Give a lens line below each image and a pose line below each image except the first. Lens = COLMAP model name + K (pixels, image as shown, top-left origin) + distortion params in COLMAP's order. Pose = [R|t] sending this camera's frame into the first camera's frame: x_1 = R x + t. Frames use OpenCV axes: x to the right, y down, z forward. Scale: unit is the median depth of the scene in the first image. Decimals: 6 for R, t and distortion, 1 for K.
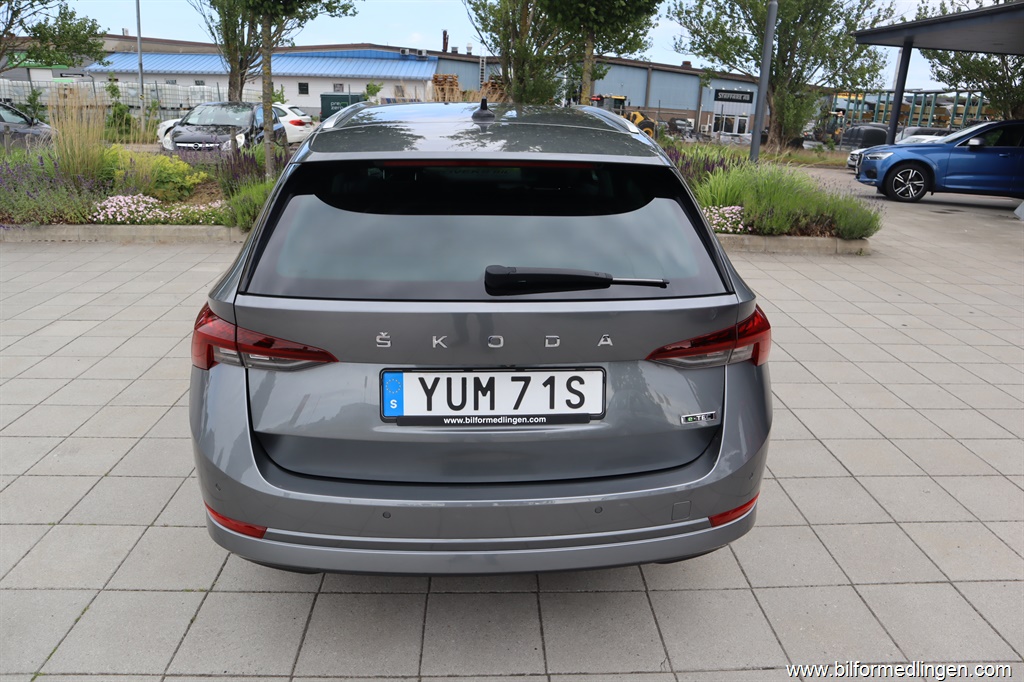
lens RADIAL K [[711.1, 0, 512.0], [0, 711.1, 341.0], [0, 0, 1]] dist [-0.123275, 0.077136]
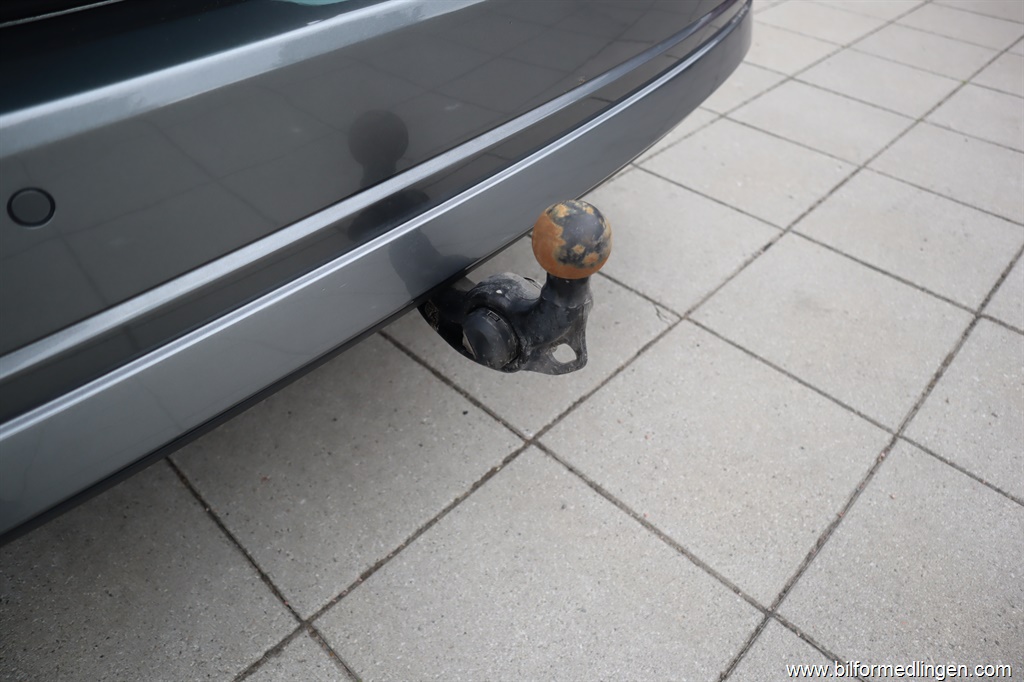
lens RADIAL K [[711.1, 0, 512.0], [0, 711.1, 341.0], [0, 0, 1]] dist [-0.123275, 0.077136]
pose [[0.724804, -0.479083, 0.495115, -0.012249], [0.238646, 0.848739, 0.471901, 0.014200], [-0.646303, -0.223878, 0.729500, 0.049864]]
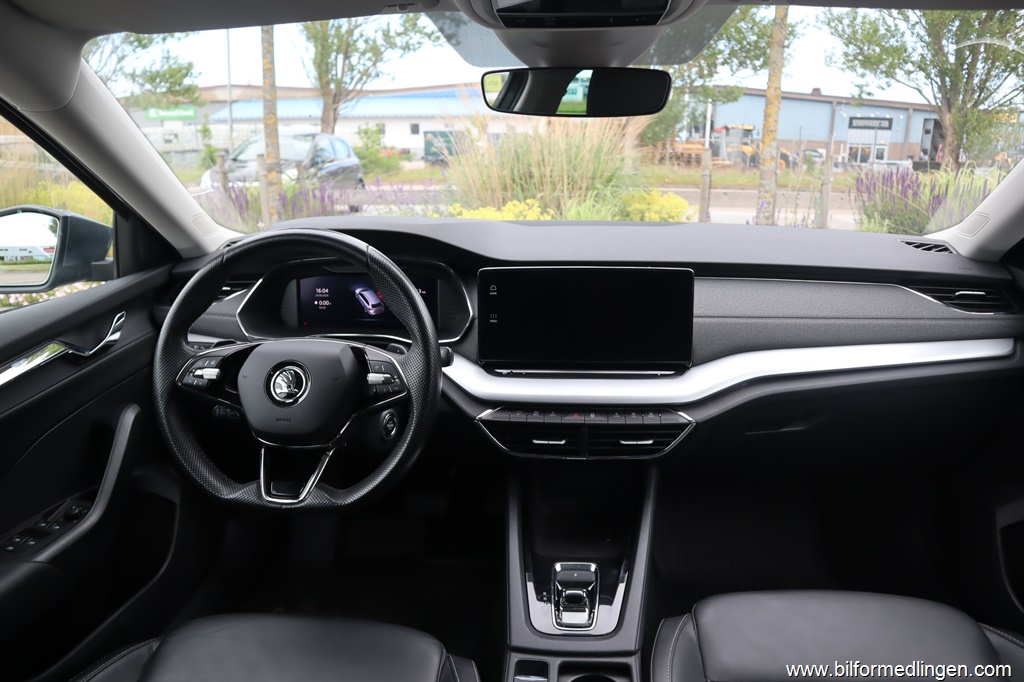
lens RADIAL K [[711.1, 0, 512.0], [0, 711.1, 341.0], [0, 0, 1]] dist [-0.123275, 0.077136]
pose [[0.987467, 0.007609, -0.157644, -0.006899], [-0.015851, 0.998568, -0.051092, -0.032515], [0.157030, 0.052950, 0.986173, 0.129908]]
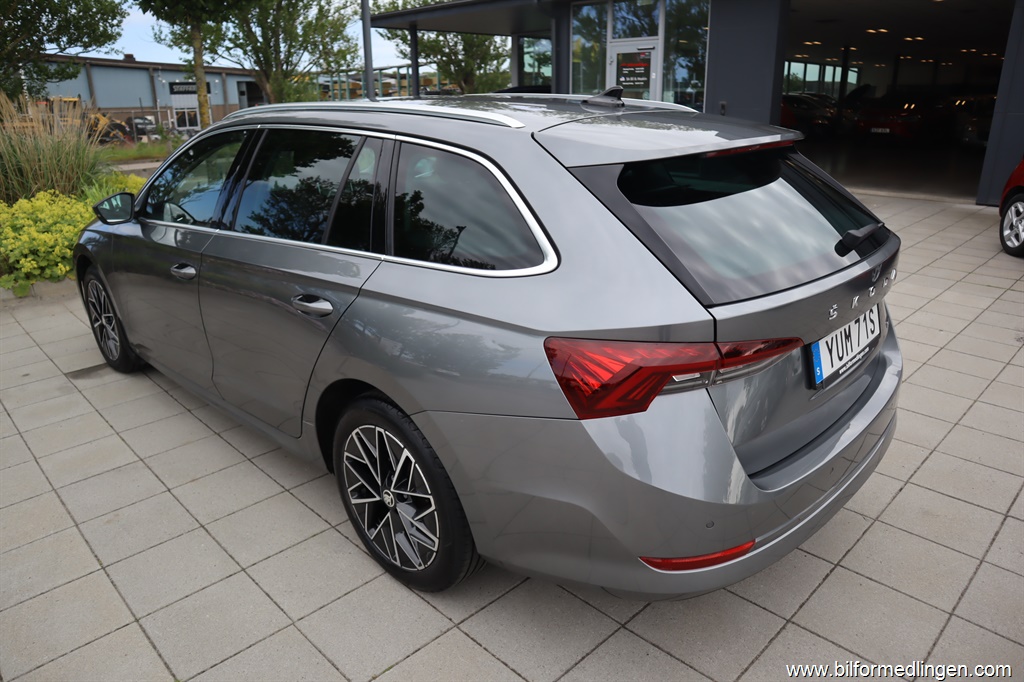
lens RADIAL K [[711.1, 0, 512.0], [0, 711.1, 341.0], [0, 0, 1]] dist [-0.123275, 0.077136]
pose [[0.741999, -0.265734, 0.615486, -0.074295], [0.255625, 0.960872, 0.106684, -0.012212], [-0.619753, 0.078175, 0.780894, 0.028731]]
